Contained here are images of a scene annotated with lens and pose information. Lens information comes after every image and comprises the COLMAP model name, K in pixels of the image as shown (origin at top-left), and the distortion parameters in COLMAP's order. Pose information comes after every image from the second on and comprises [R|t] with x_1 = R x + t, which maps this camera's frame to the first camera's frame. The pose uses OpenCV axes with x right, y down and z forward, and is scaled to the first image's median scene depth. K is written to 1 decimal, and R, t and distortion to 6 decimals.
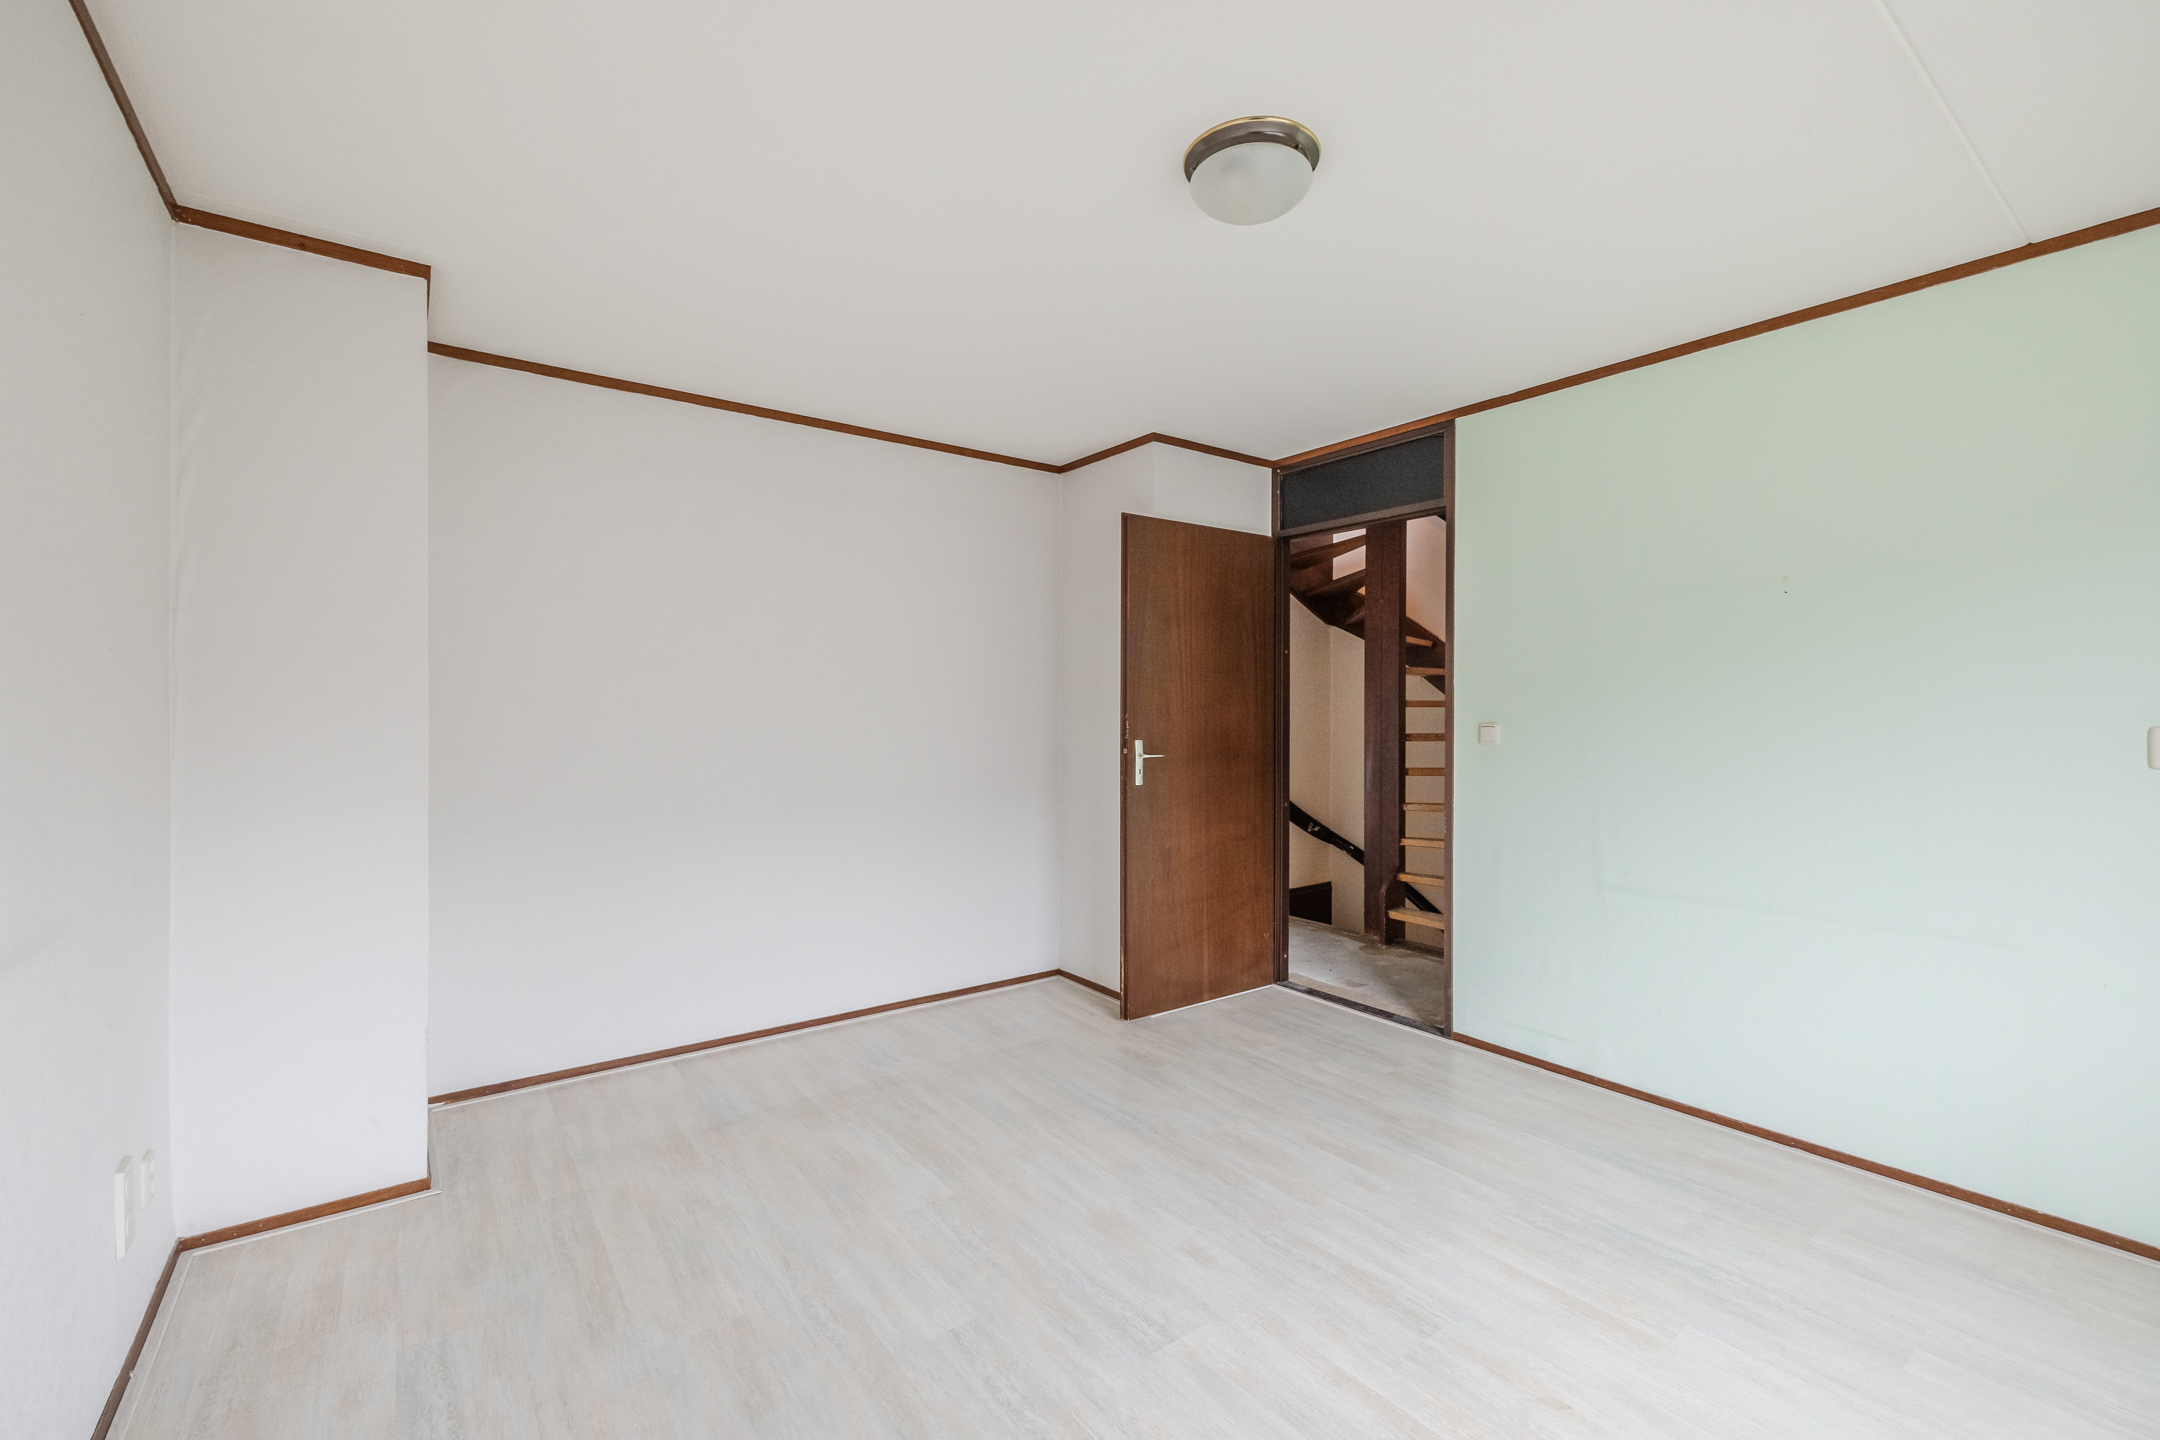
lens RADIAL K [[911.9, 0, 1092.2], [0, 911.9, 714.7], [0, 0, 1]] dist [-0.000480, 0.000310]
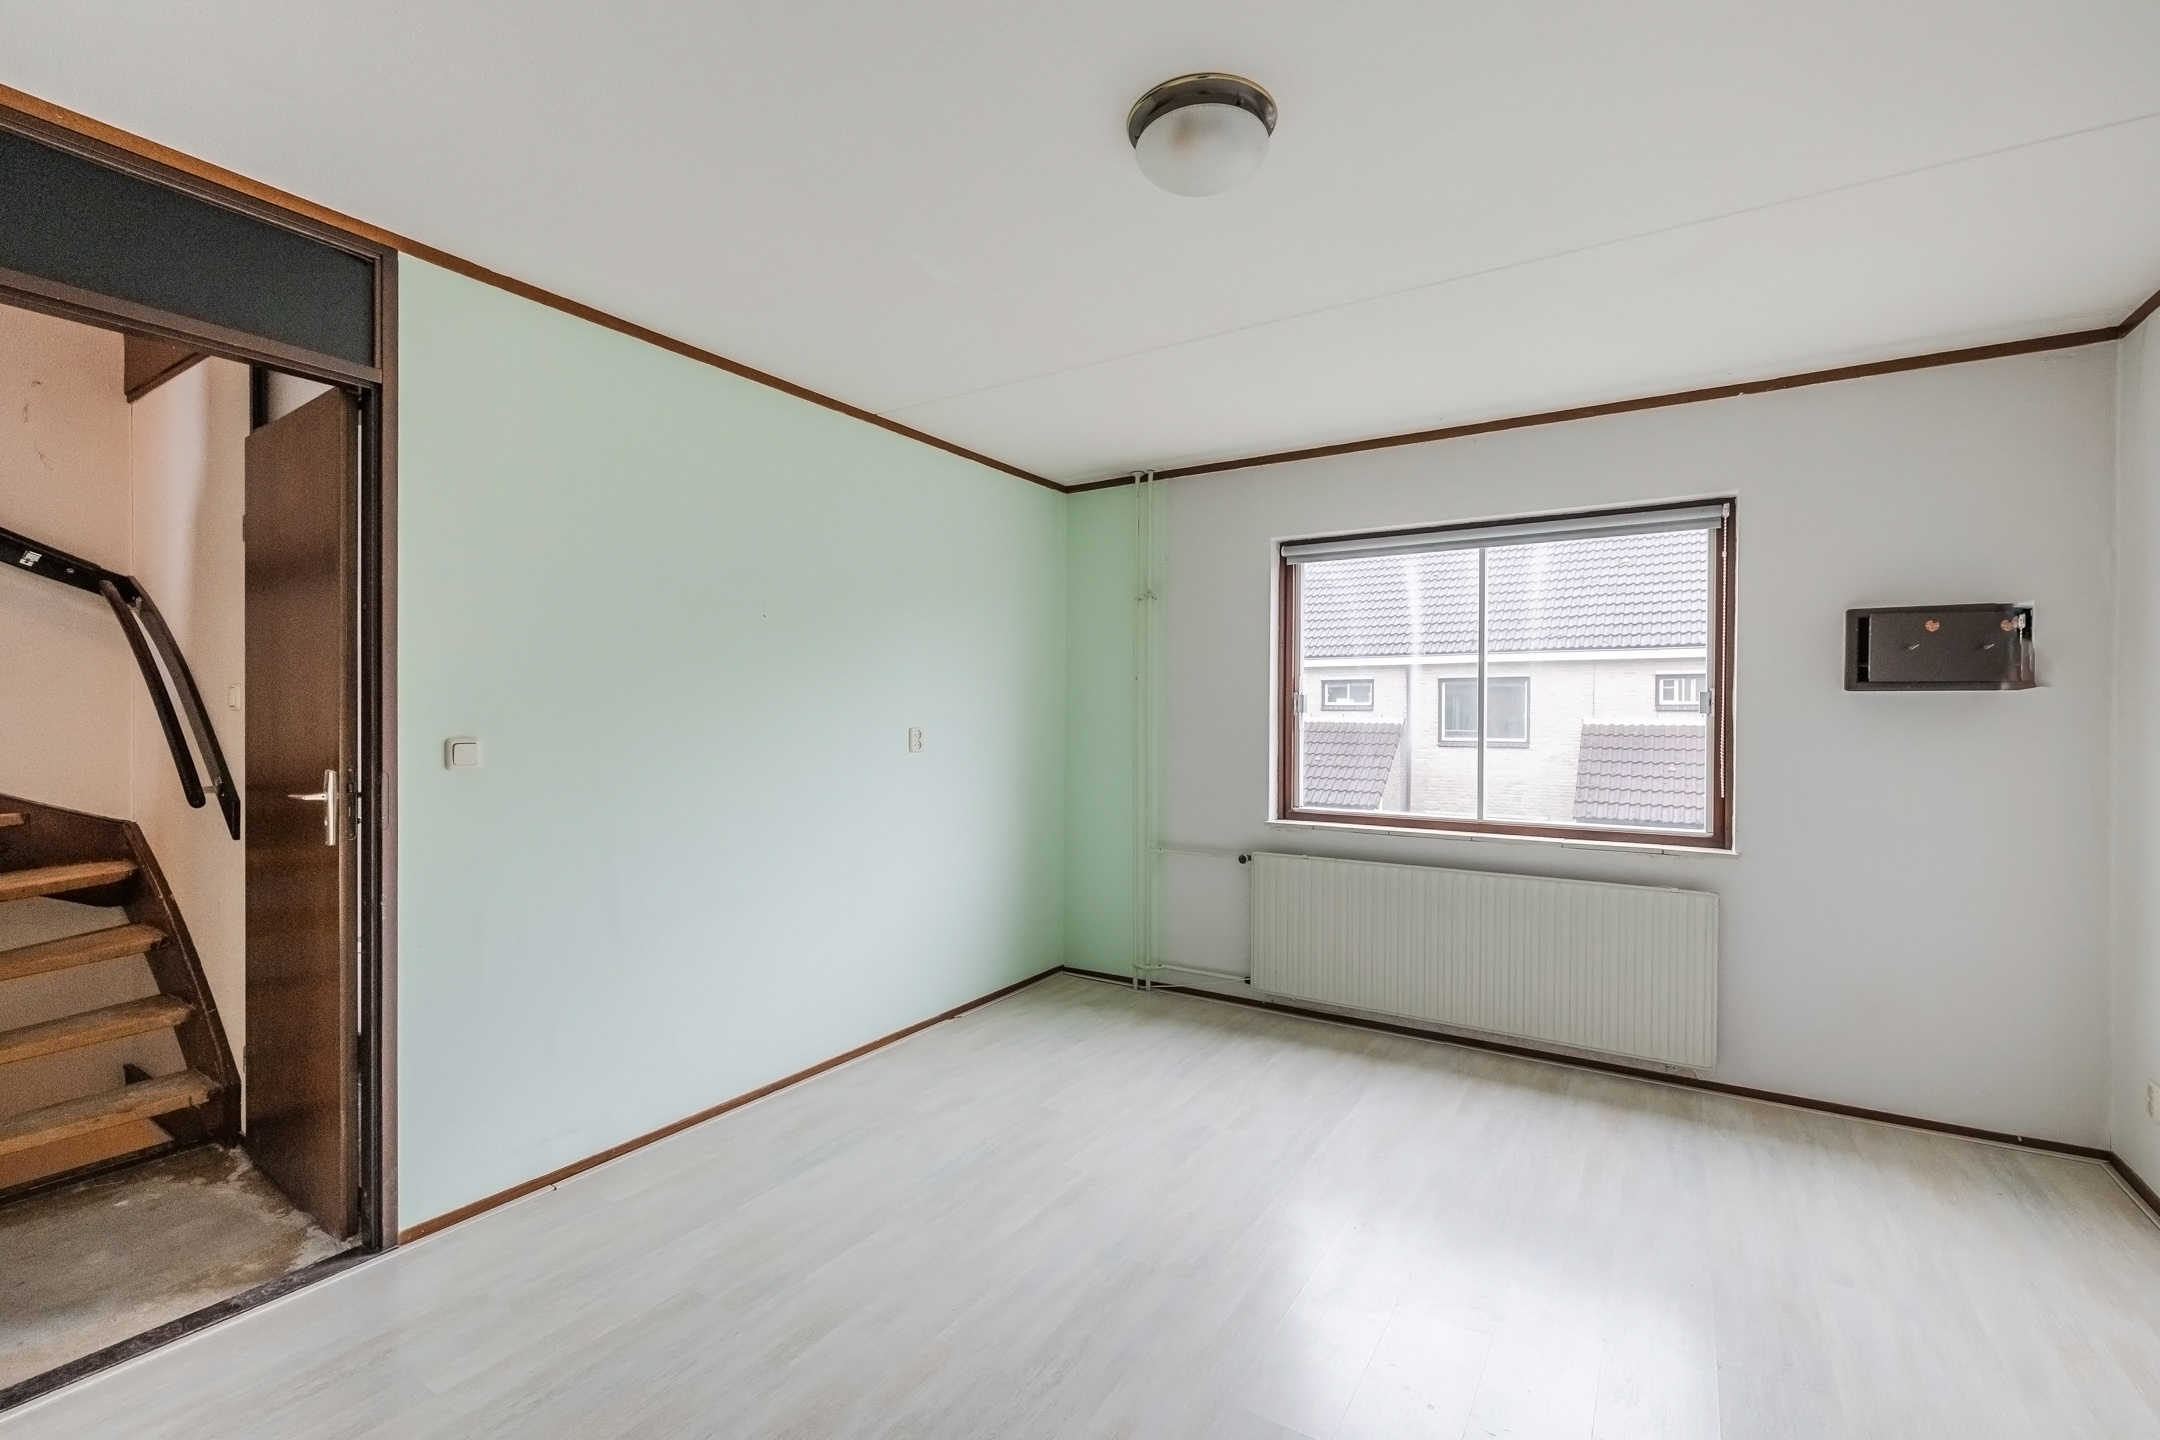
lens RADIAL K [[925.3, 0, 1080.0], [0, 925.3, 720.0], [0, 0, 1]] dist [-0.001522, -0.000306]
pose [[-0.357764, -0.011339, 0.933743, -0.590255], [-0.008848, 0.999923, 0.008753, -0.023871], [-0.933770, -0.005130, -0.357837, 1.290846]]
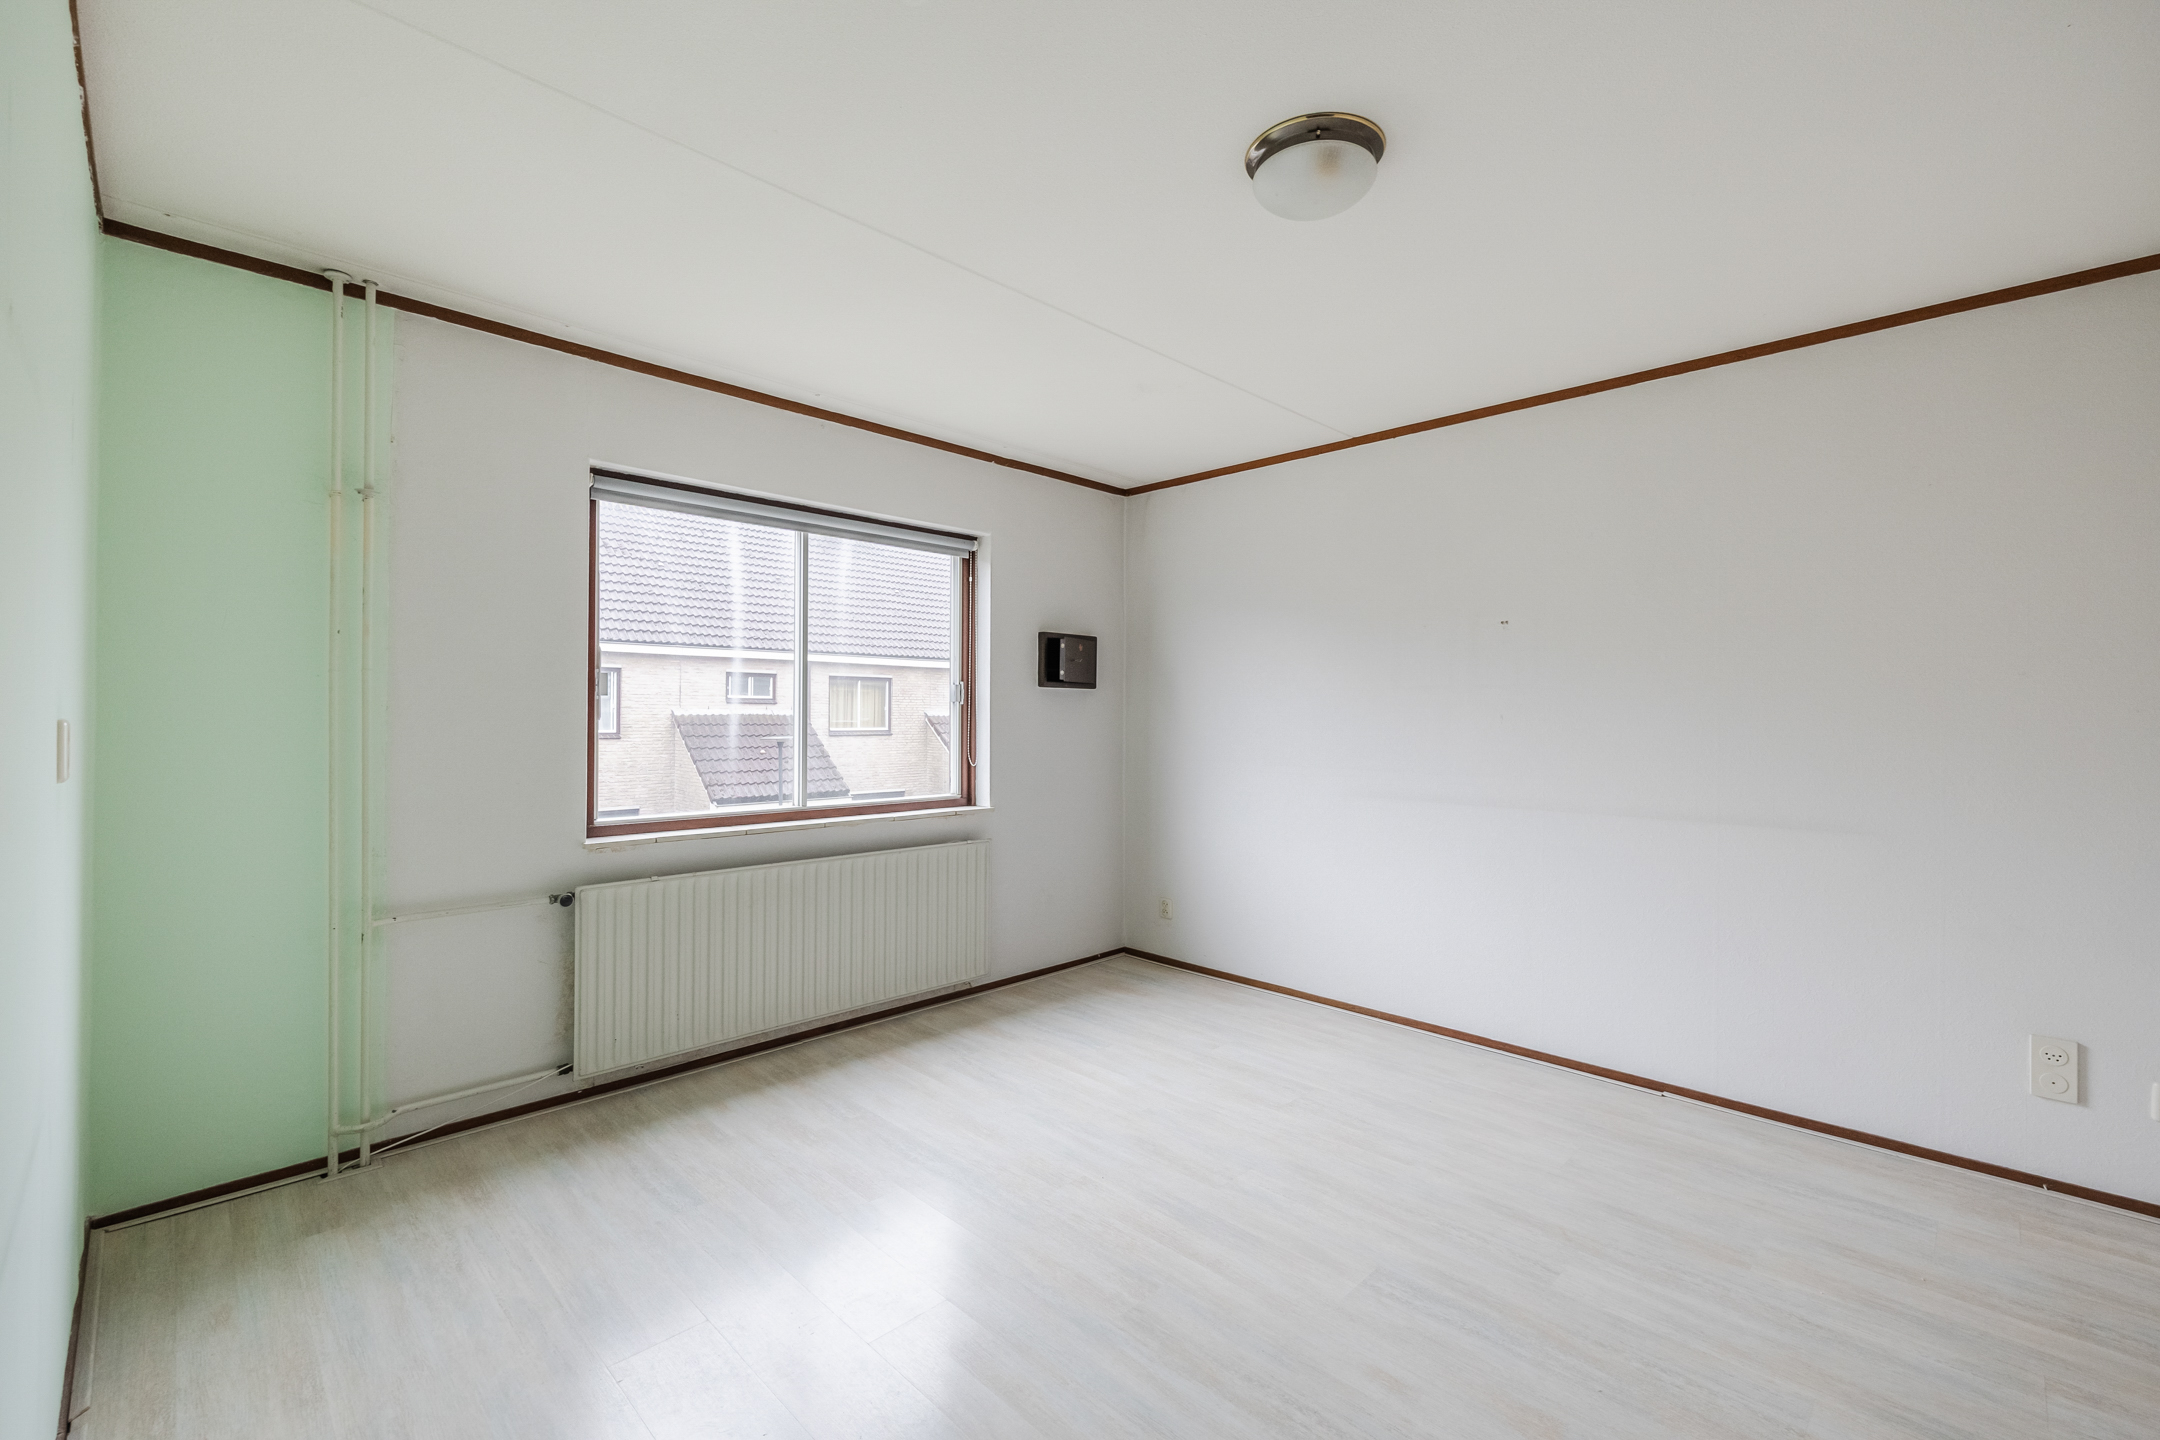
lens RADIAL K [[911.9, 0, 1092.2], [0, 911.9, 714.7], [0, 0, 1]] dist [-0.000480, 0.000310]
pose [[-0.988799, -0.006175, -0.149122, 0.490956], [-0.005267, 0.999965, -0.006480, 0.008357], [0.149157, -0.005622, -0.988798, 1.728007]]
